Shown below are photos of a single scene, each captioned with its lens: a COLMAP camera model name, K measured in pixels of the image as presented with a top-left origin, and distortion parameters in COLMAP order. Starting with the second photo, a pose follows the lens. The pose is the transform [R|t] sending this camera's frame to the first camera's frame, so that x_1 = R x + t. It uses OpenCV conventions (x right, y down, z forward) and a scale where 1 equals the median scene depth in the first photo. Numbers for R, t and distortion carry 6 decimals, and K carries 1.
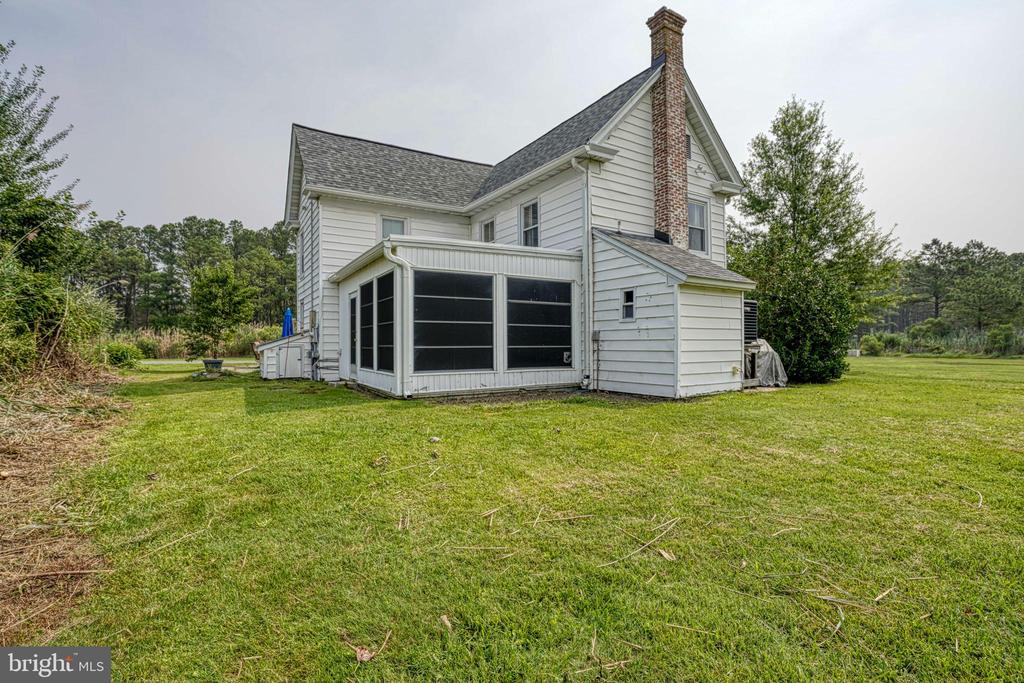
lens RADIAL K [[489.7, 0, 536.8], [0, 489.7, 352.0], [0, 0, 1]] dist [-0.049796, 0.010501]
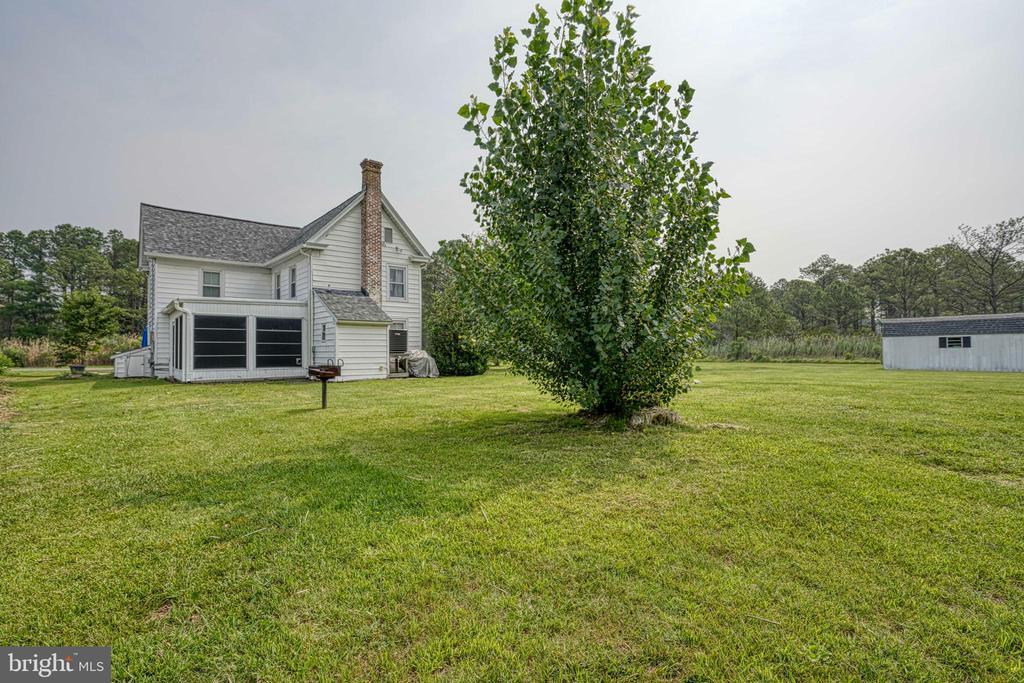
lens RADIAL K [[489.7, 0, 548.6], [0, 489.7, 344.6], [0, 0, 1]] dist [-0.049796, 0.010501]
pose [[0.984480, -0.000912, 0.175494, 0.463679], [0.006359, 0.999515, -0.030475, 0.006727], [-0.175381, 0.031118, 0.984009, -0.627071]]
